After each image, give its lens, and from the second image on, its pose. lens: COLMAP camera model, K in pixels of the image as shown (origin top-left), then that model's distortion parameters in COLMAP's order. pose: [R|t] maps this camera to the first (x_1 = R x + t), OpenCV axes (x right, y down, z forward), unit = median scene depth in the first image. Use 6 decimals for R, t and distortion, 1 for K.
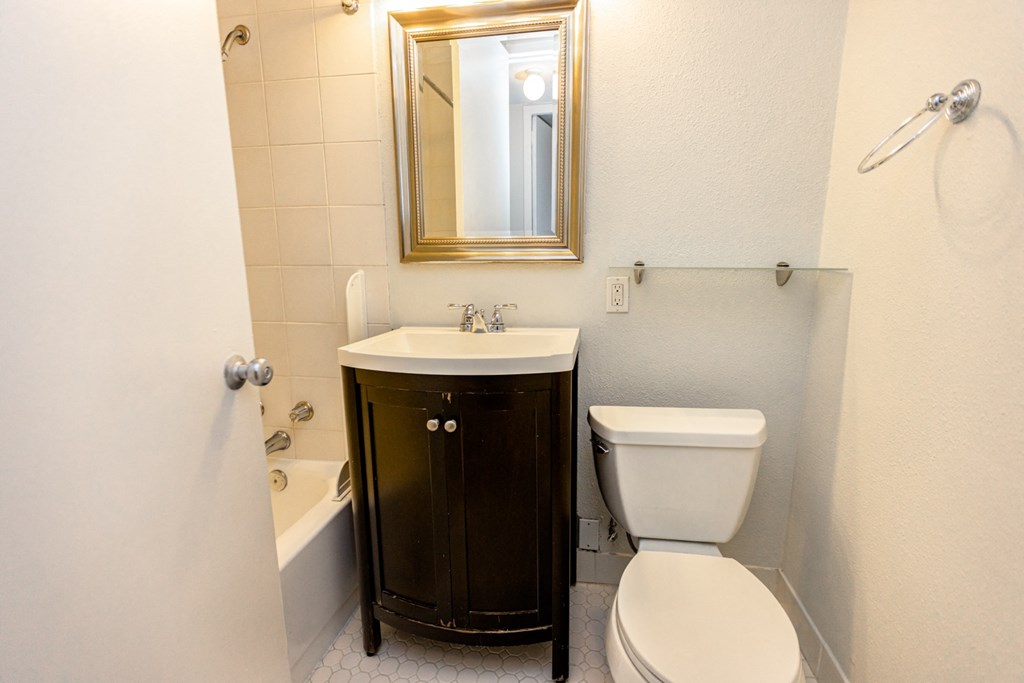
lens RADIAL K [[446.0, 0, 515.0], [0, 446.0, 343.4], [0, 0, 1]] dist [-0.012675, 0.000081]
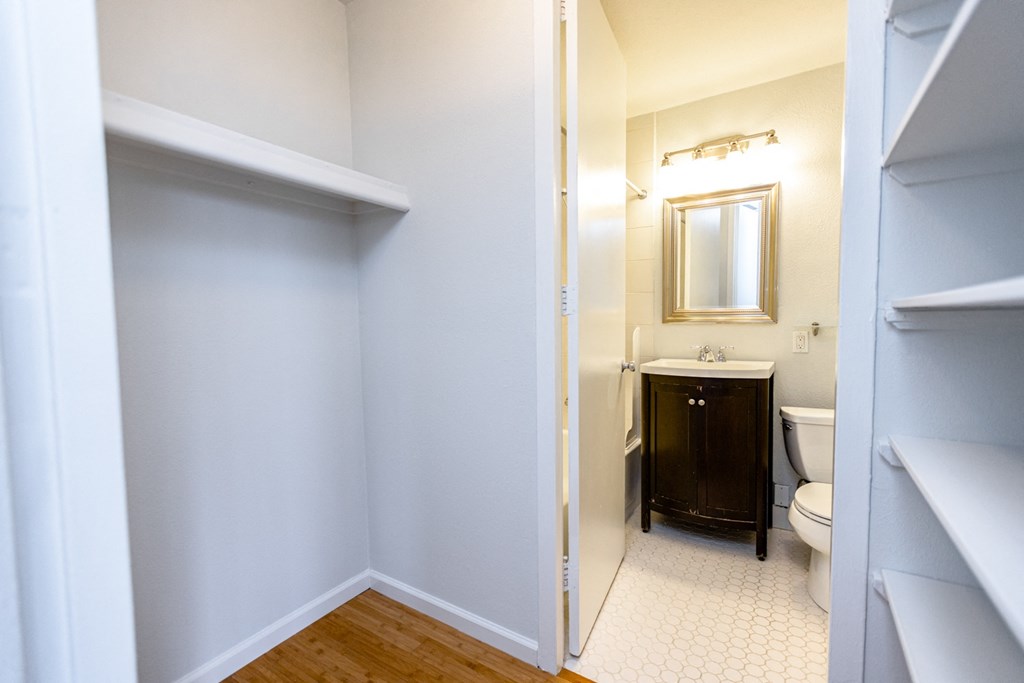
lens RADIAL K [[446.0, 0, 515.0], [0, 446.0, 343.4], [0, 0, 1]] dist [-0.012675, 0.000081]
pose [[0.921804, 0.018646, -0.387209, -0.120998], [-0.069259, 0.990693, -0.117173, 0.175835], [0.381420, 0.134829, 0.914516, -0.994322]]
